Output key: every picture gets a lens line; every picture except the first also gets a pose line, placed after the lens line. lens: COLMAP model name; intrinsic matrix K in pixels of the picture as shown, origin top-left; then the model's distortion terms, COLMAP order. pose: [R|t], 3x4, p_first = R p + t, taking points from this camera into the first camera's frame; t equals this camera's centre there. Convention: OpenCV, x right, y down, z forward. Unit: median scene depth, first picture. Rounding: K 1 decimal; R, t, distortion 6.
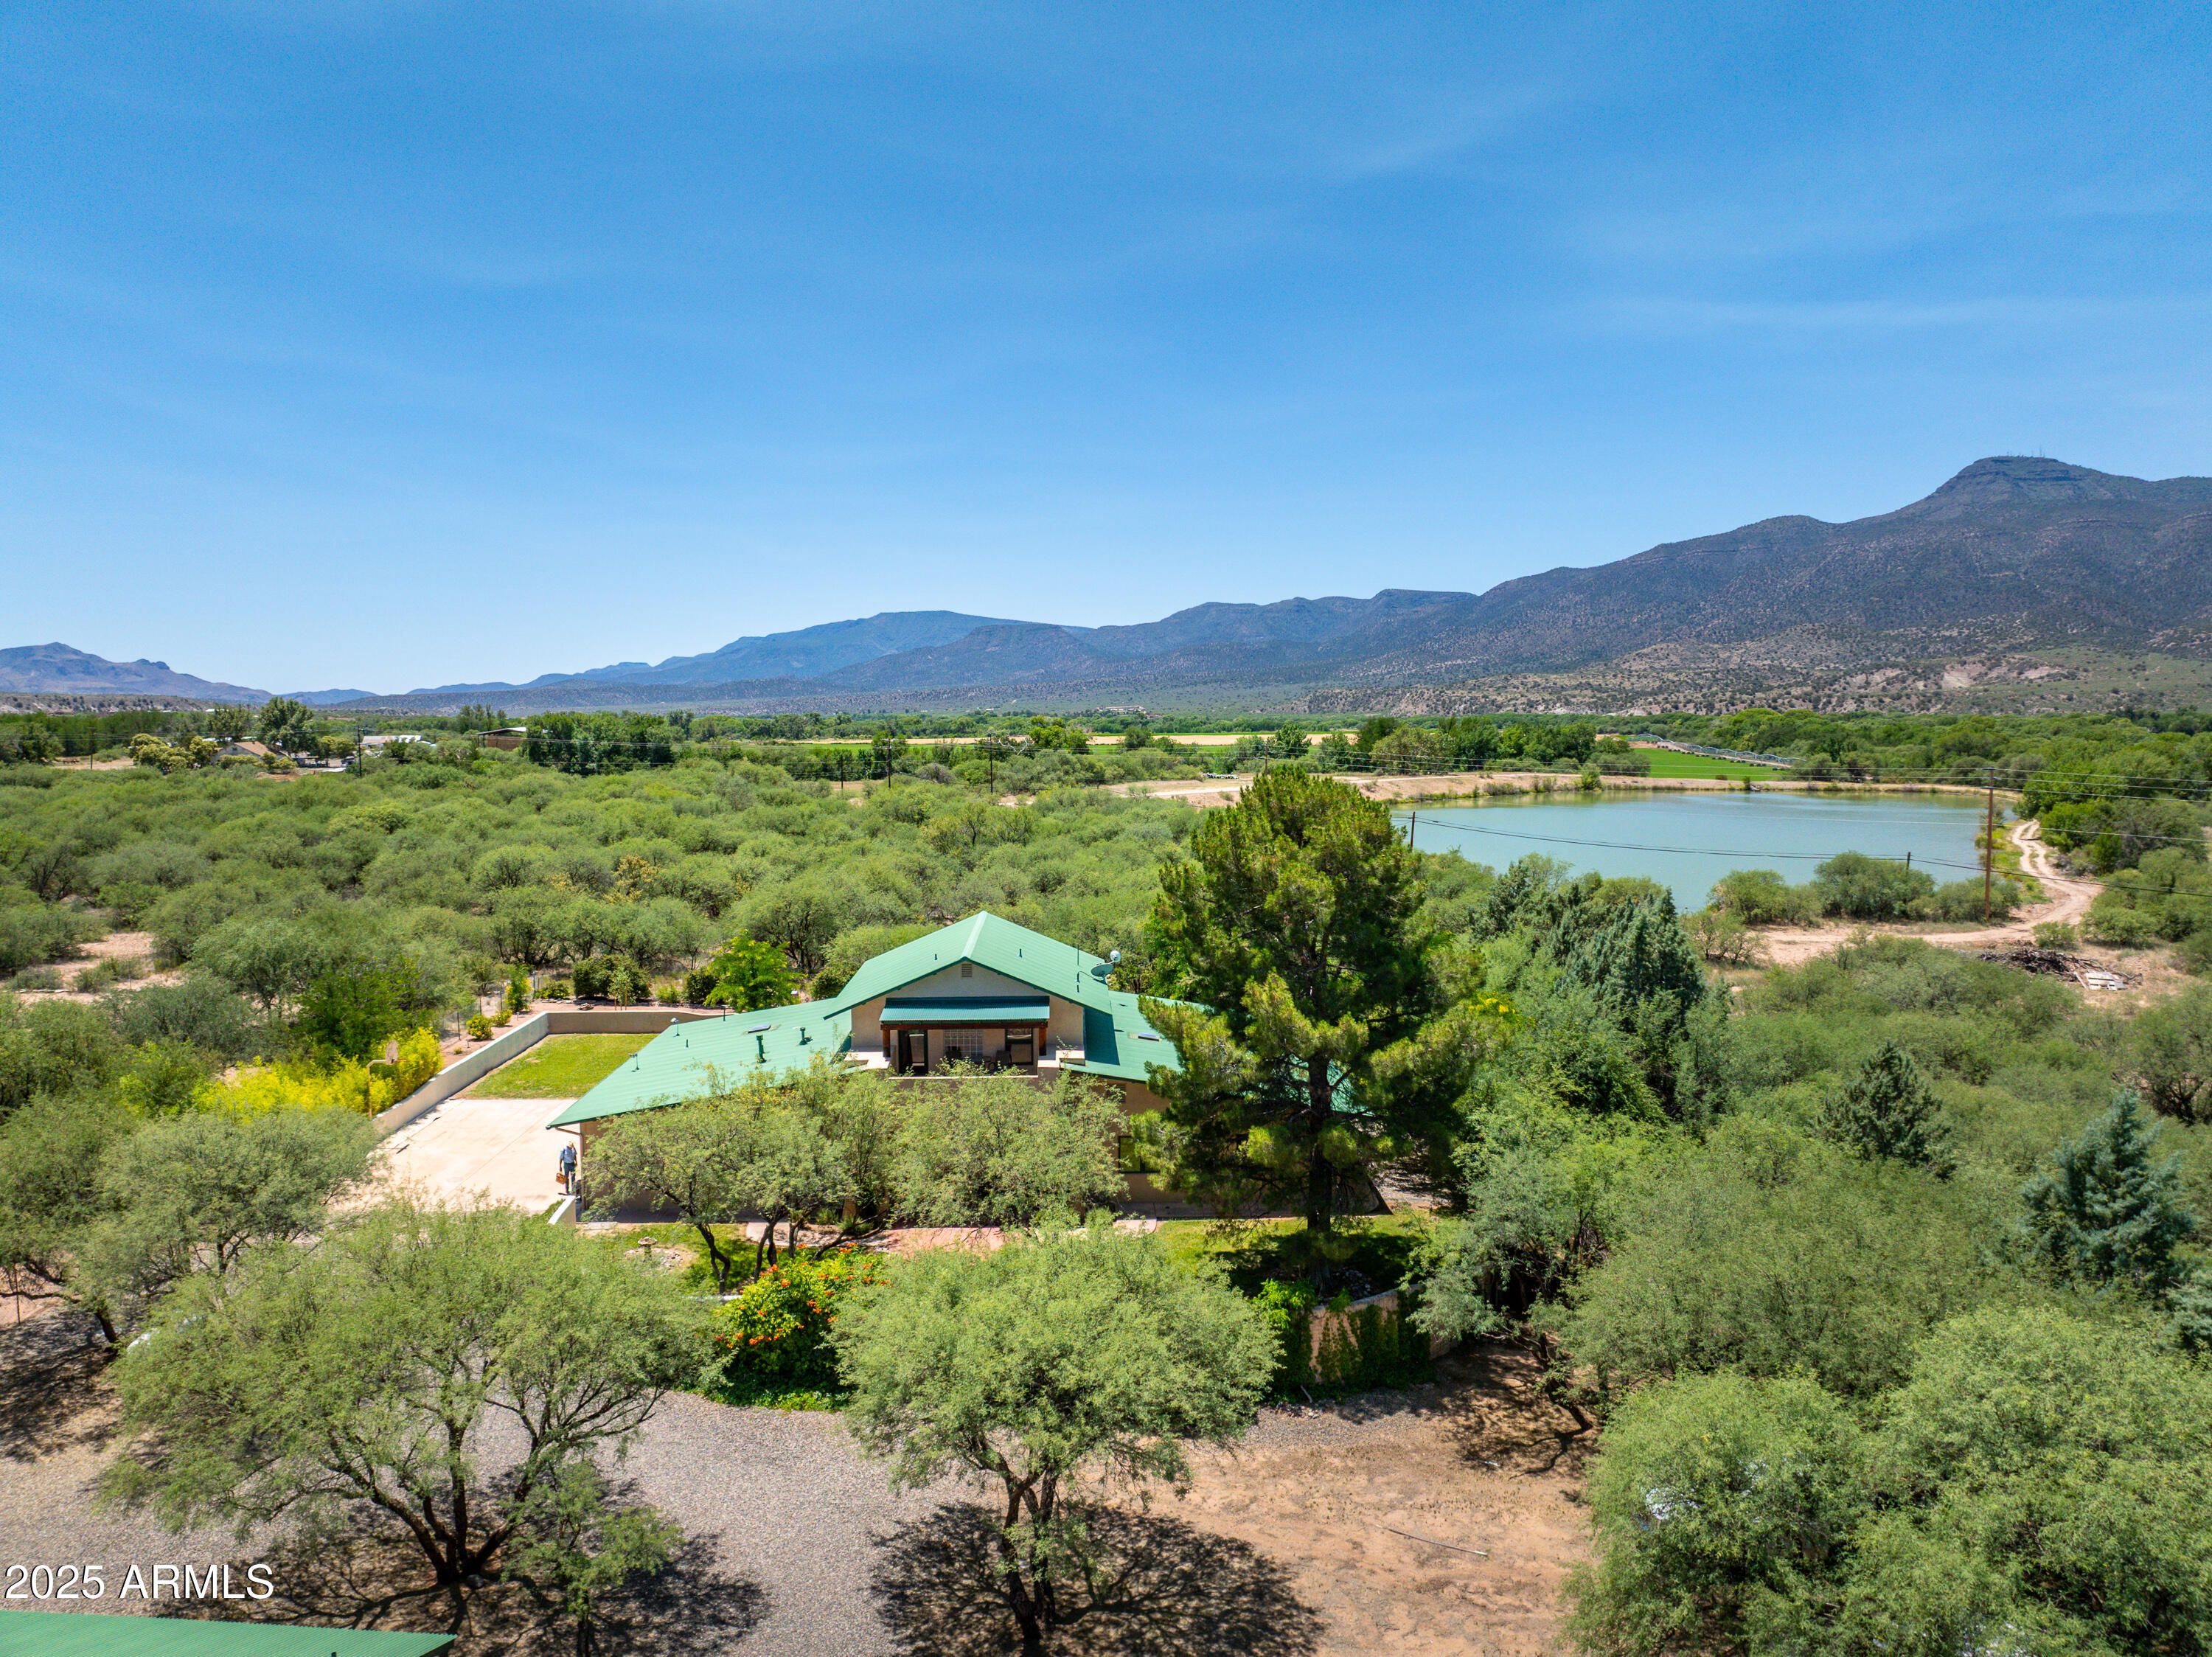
lens RADIAL K [[1566.3, 0, 1108.8], [0, 1566.3, 820.4], [0, 0, 1]] dist [-0.050320, 0.022067]
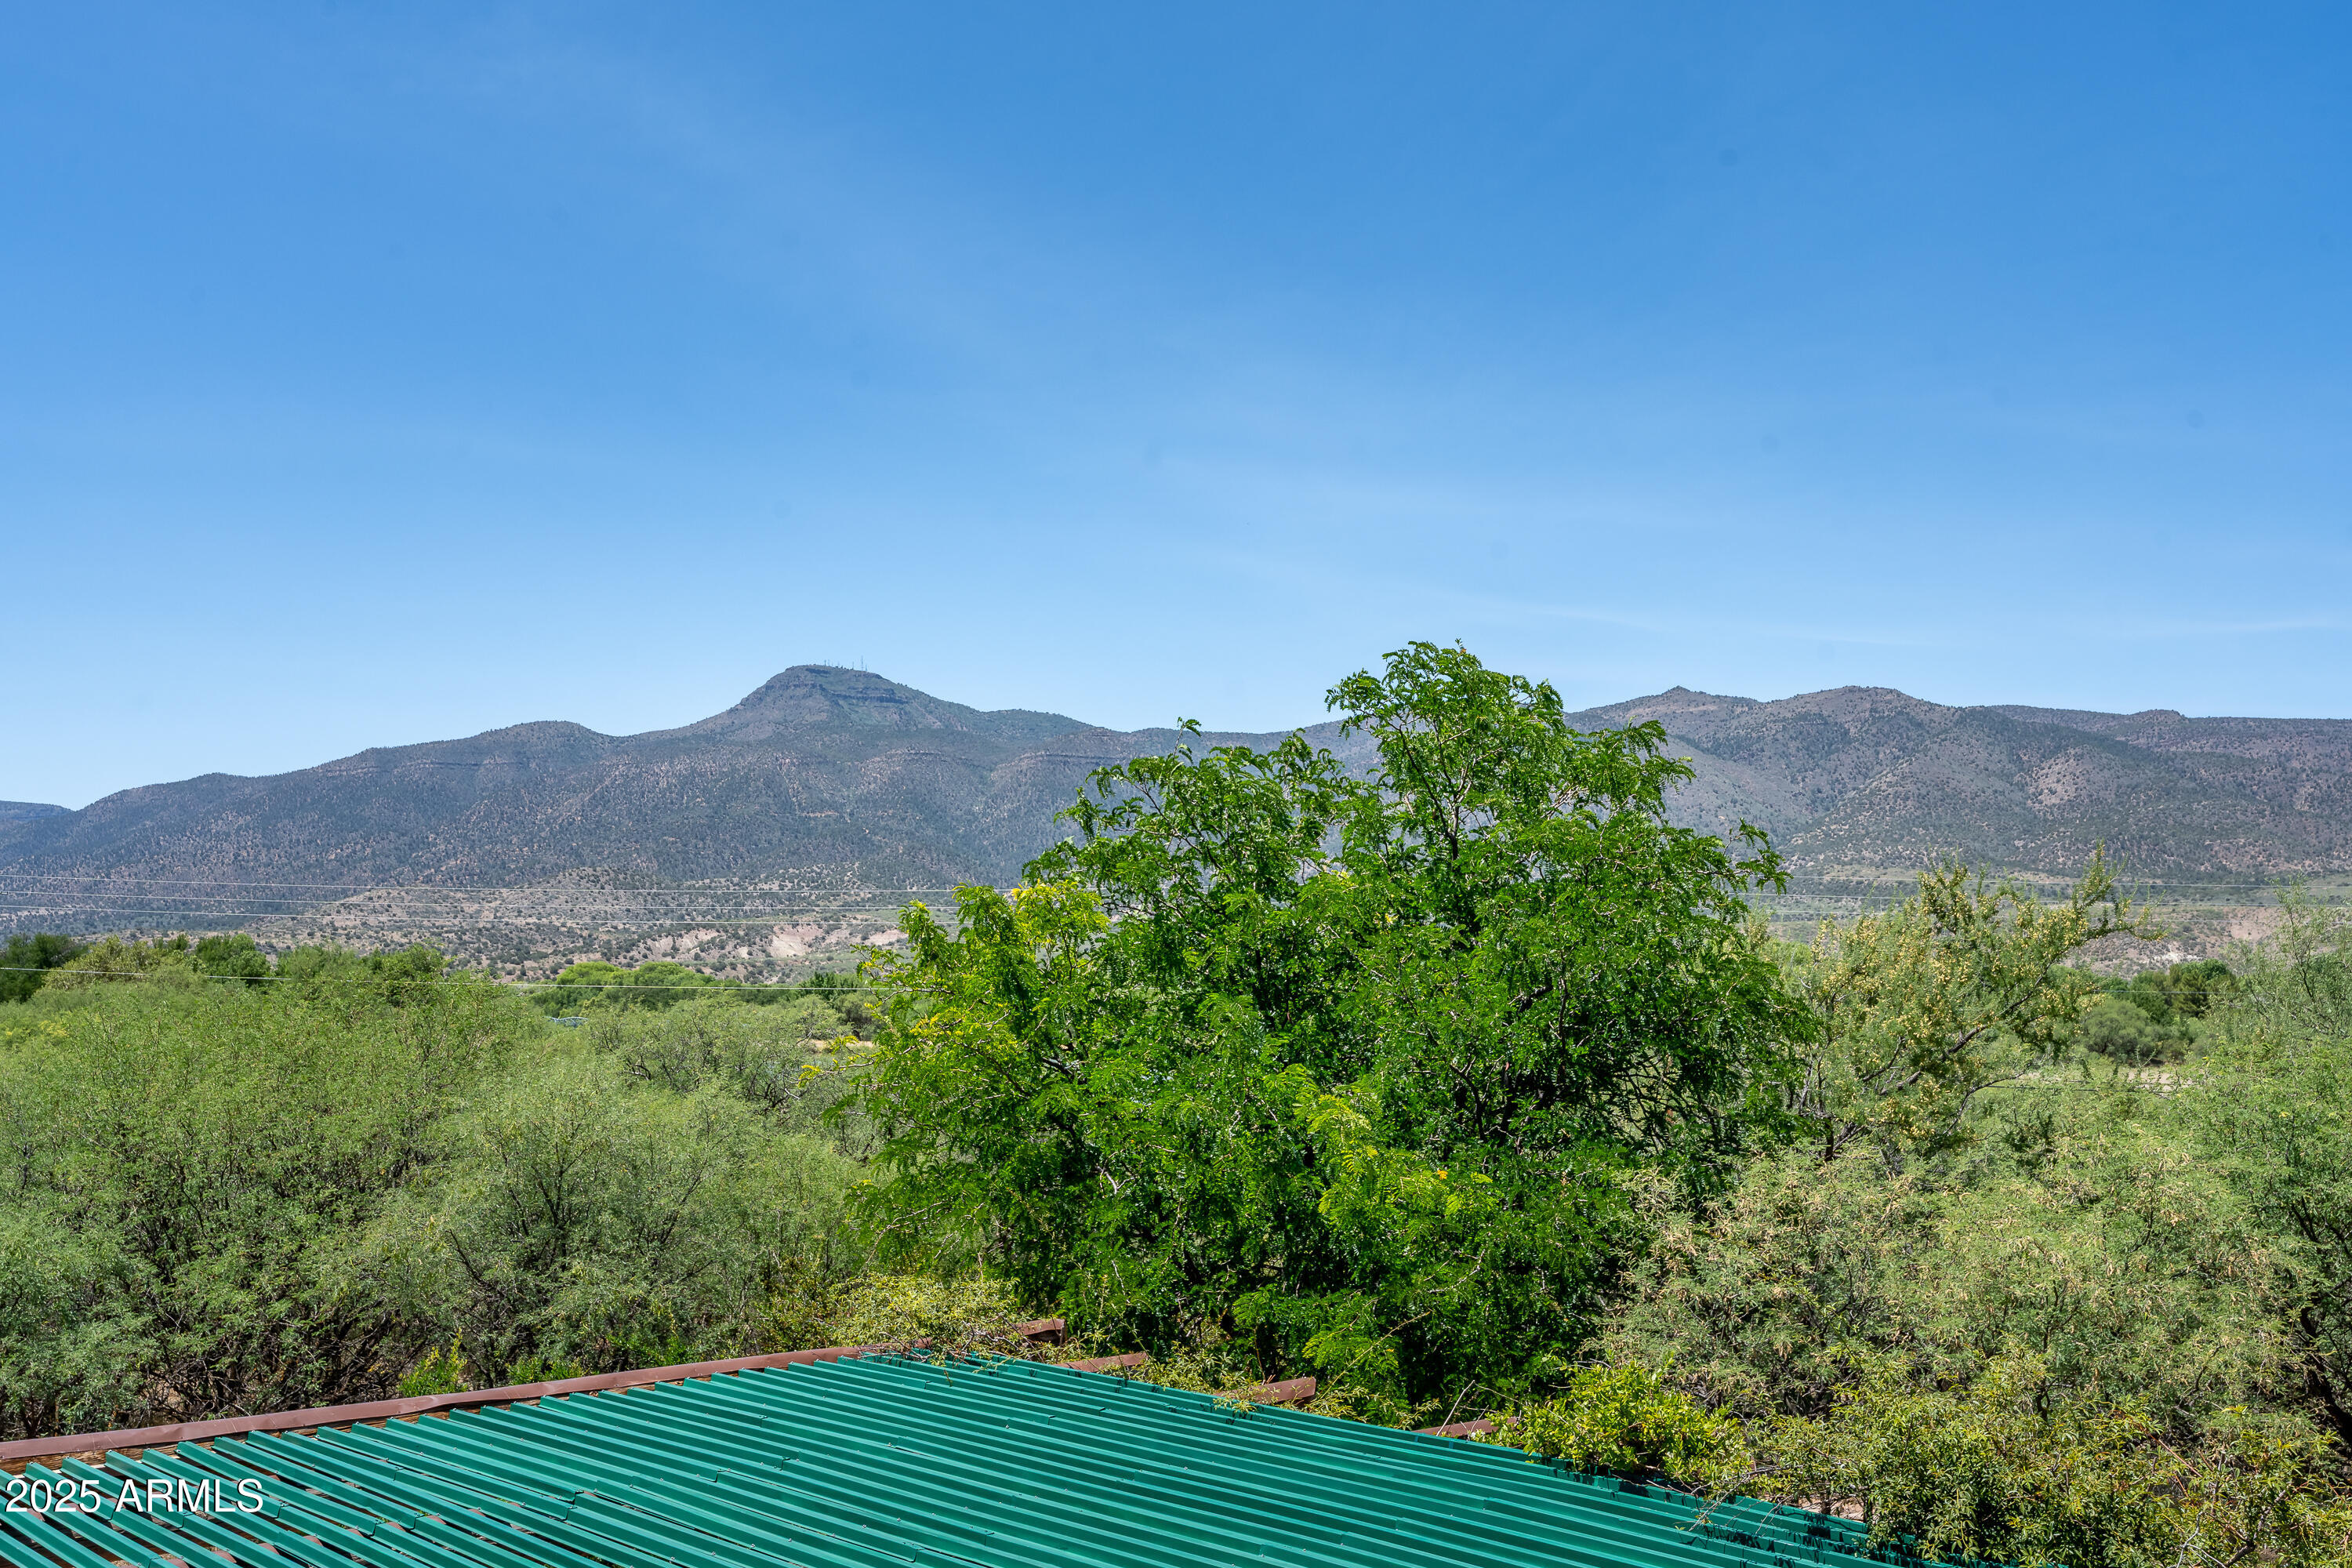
lens RADIAL K [[2296.7, 0, 1169.8], [0, 2296.7, 784.1], [0, 0, 1]] dist [0.010831, 0.000000]
pose [[0.778479, 0.062287, 0.624573, -0.013131], [0.039759, 0.988172, -0.148104, 0.016445], [-0.626410, 0.140128, 0.766795, 0.168753]]
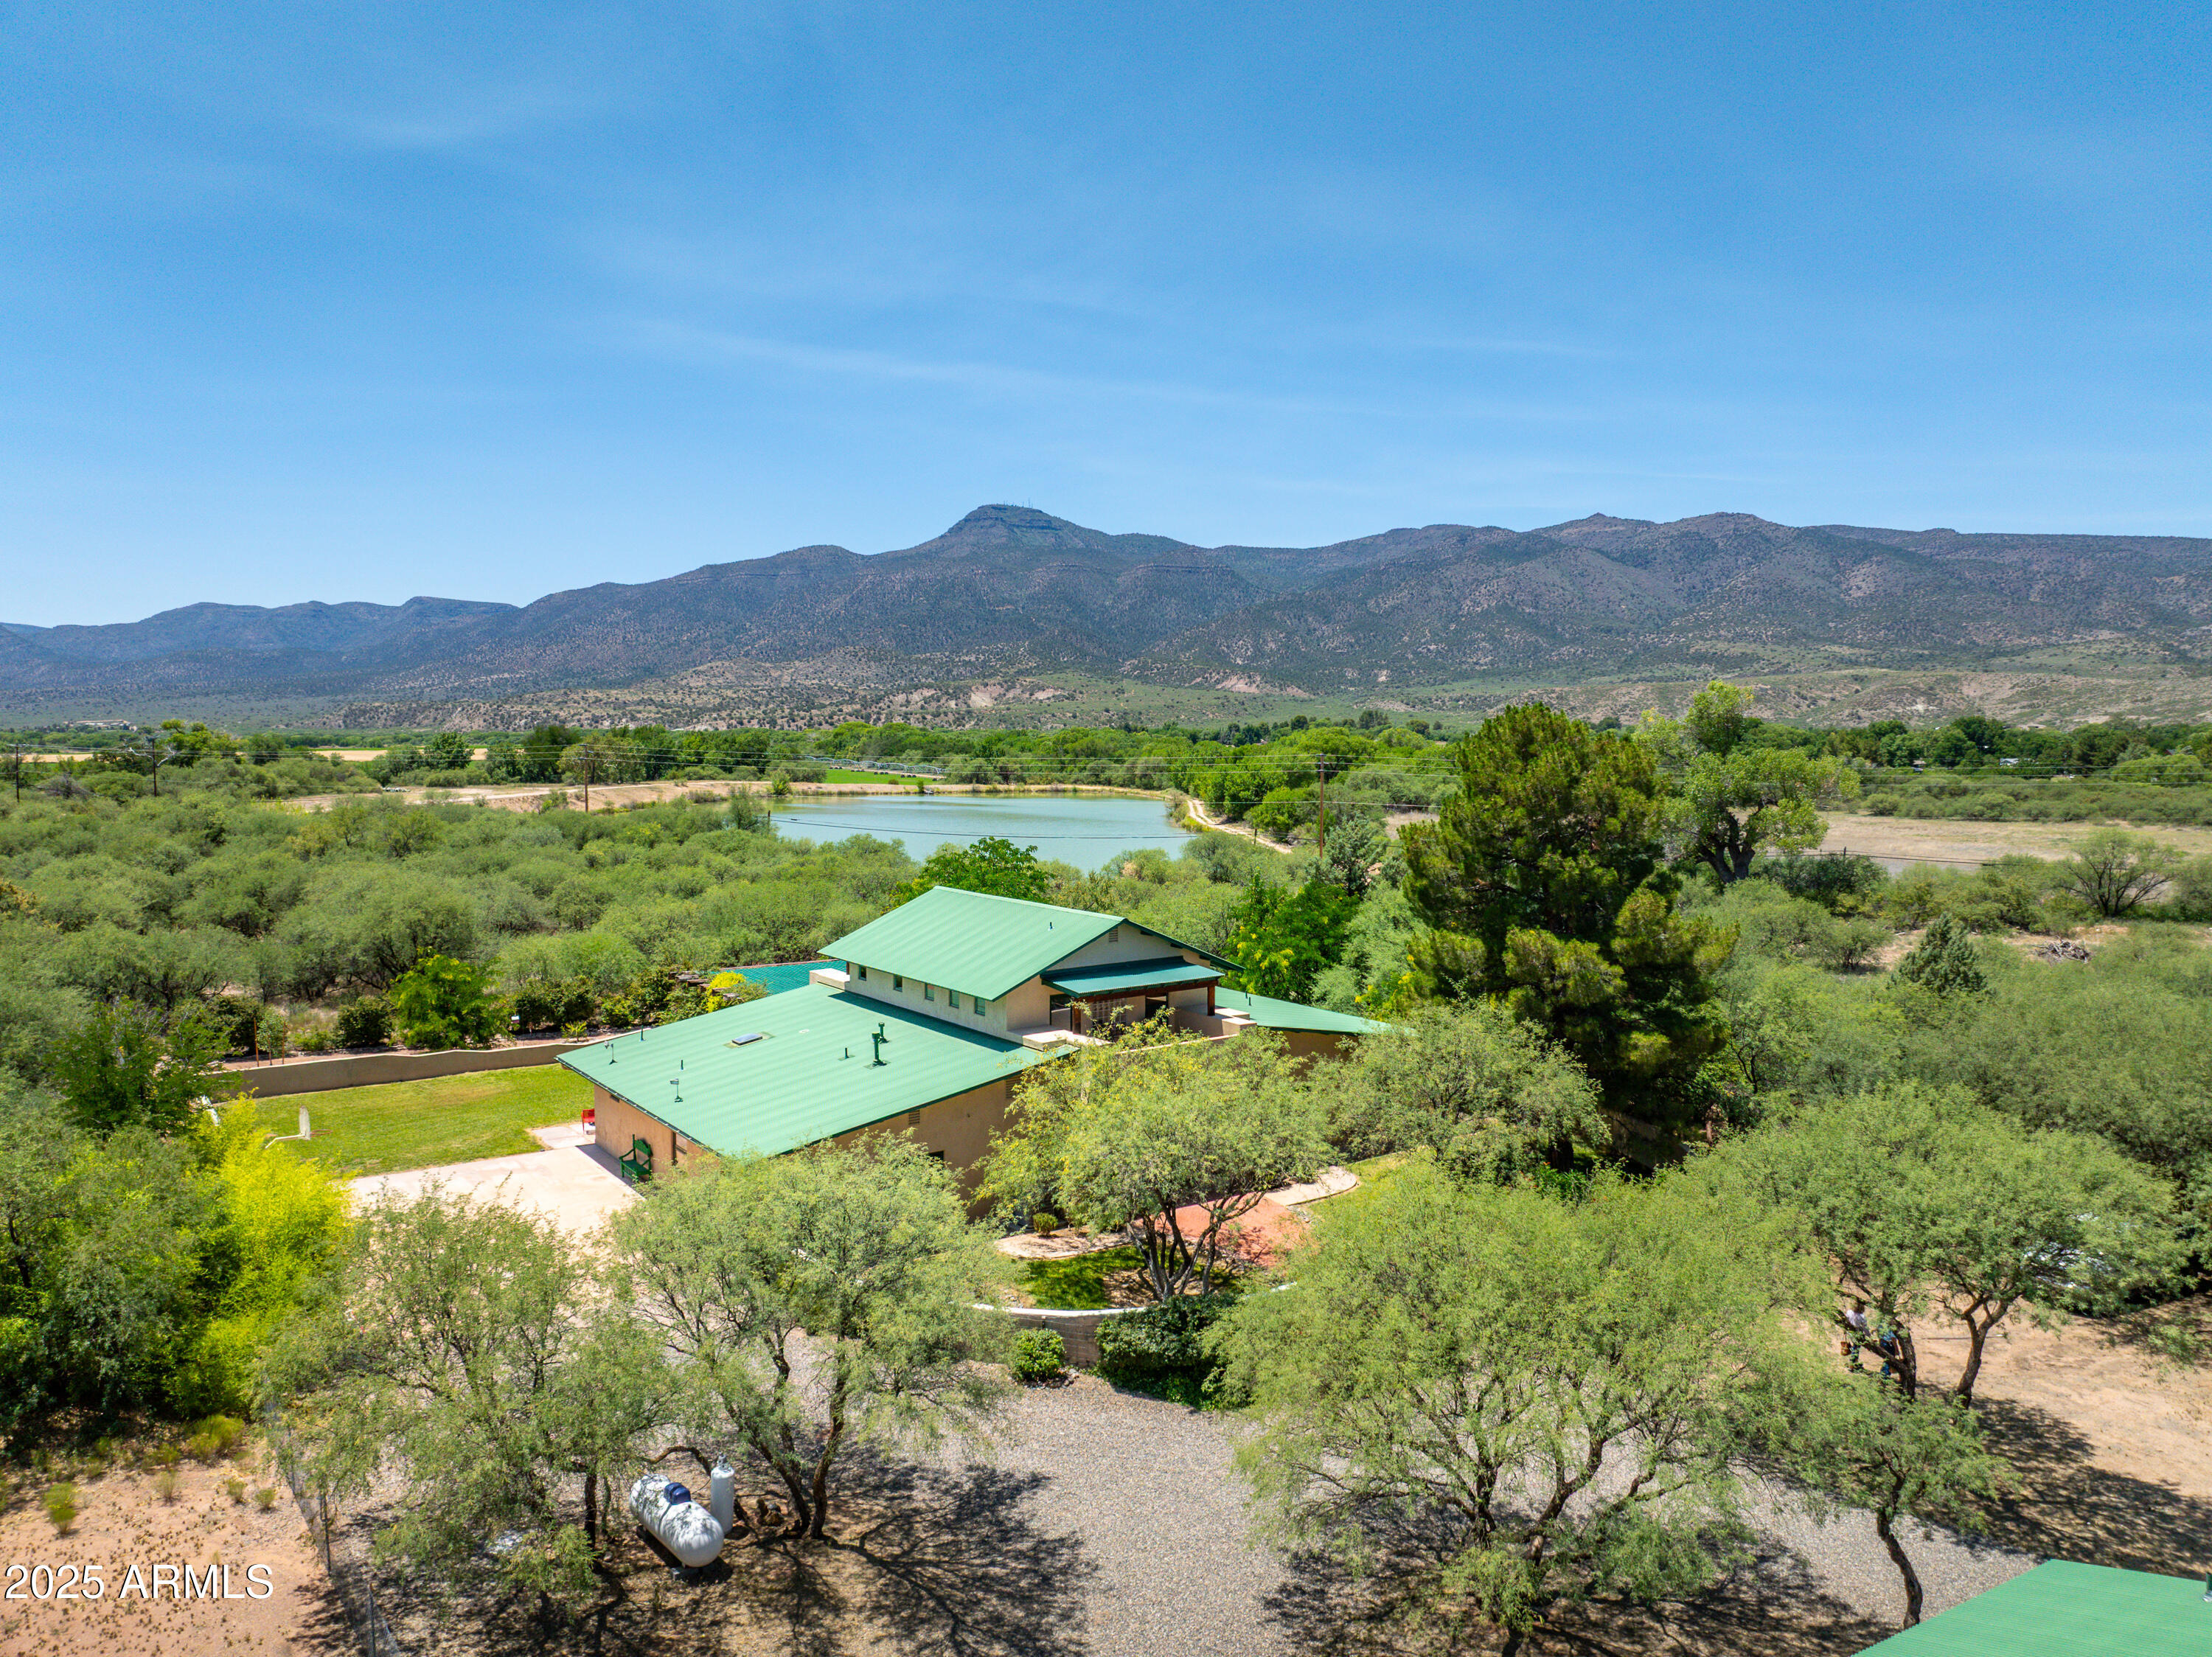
lens RADIAL K [[1566.3, 0, 1115.7], [0, 1566.3, 821.7], [0, 0, 1]] dist [-0.050320, 0.022067]
pose [[0.826306, -0.028465, 0.562502, -0.078214], [0.034123, 0.999418, 0.000449, 0.003776], [-0.562187, 0.018824, 0.826796, 0.031990]]
